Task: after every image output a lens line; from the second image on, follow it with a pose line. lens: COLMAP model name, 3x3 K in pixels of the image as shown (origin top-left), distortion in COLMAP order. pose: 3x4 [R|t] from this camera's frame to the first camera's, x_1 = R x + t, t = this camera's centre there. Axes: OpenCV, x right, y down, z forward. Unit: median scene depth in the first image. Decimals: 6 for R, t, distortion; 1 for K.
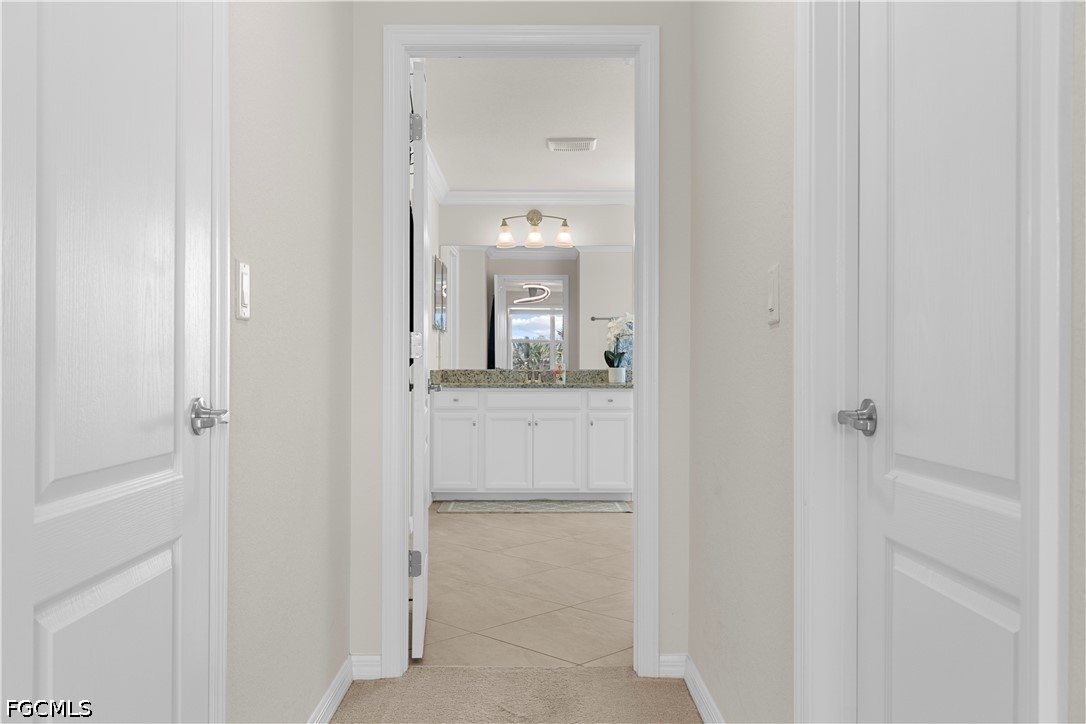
lens RADIAL K [[932.5, 0, 543.9], [0, 932.5, 361.0], [0, 0, 1]] dist [-0.016050, -0.007226]
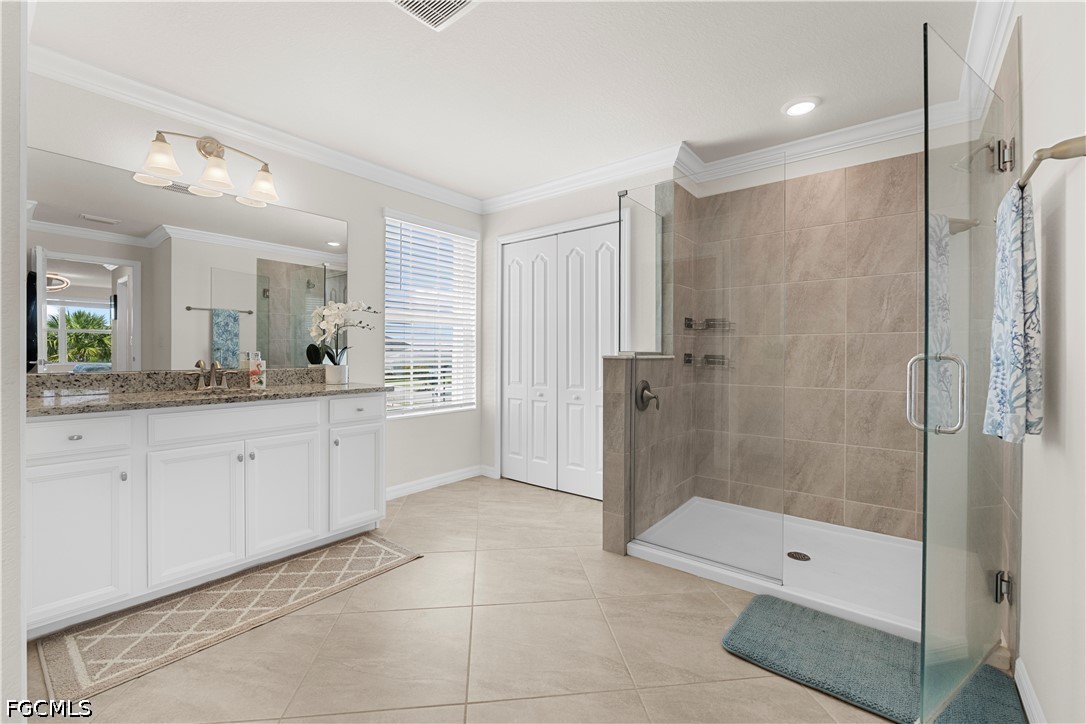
lens RADIAL K [[454.2, 0, 539.7], [0, 454.2, 355.8], [0, 0, 1]] dist [-0.008606, 0.000653]
pose [[0.634122, -0.004532, 0.773219, -0.115520], [-0.008257, 0.999886, 0.012632, -0.007483], [-0.773189, -0.014395, 0.634013, 0.608022]]
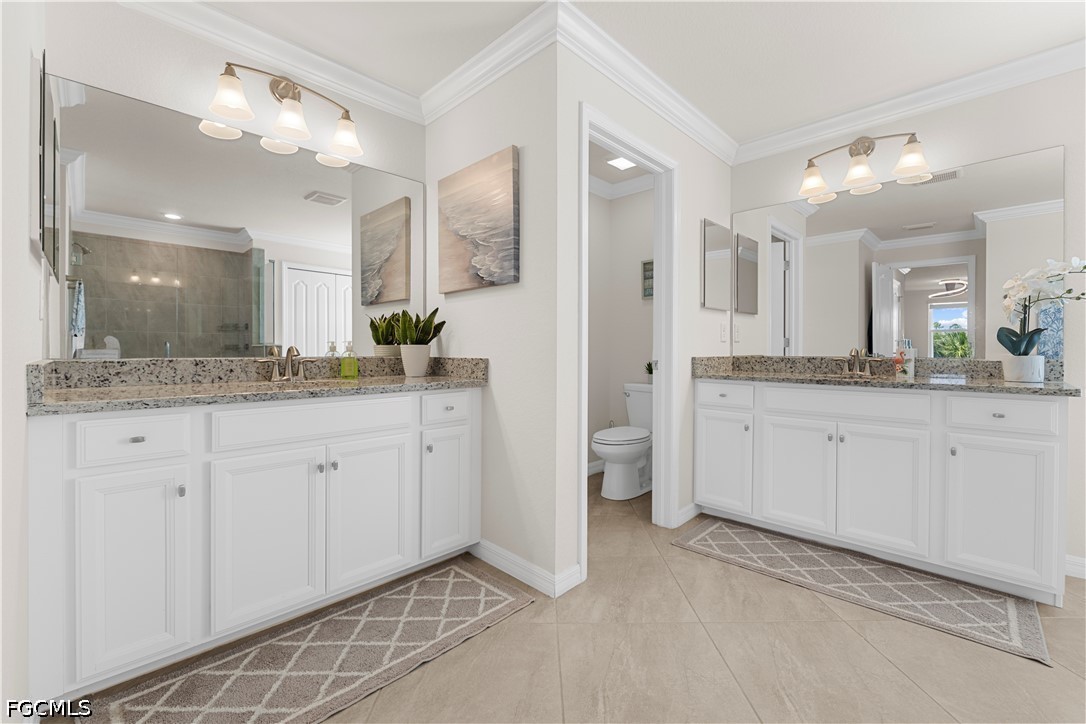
lens RADIAL K [[454.2, 0, 543.7], [0, 454.2, 352.5], [0, 0, 1]] dist [-0.008606, 0.000653]
pose [[0.705764, 0.004536, -0.708433, 0.065628], [0.001920, 0.999964, 0.008315, 0.002157], [0.708445, -0.007228, 0.705729, 0.582789]]
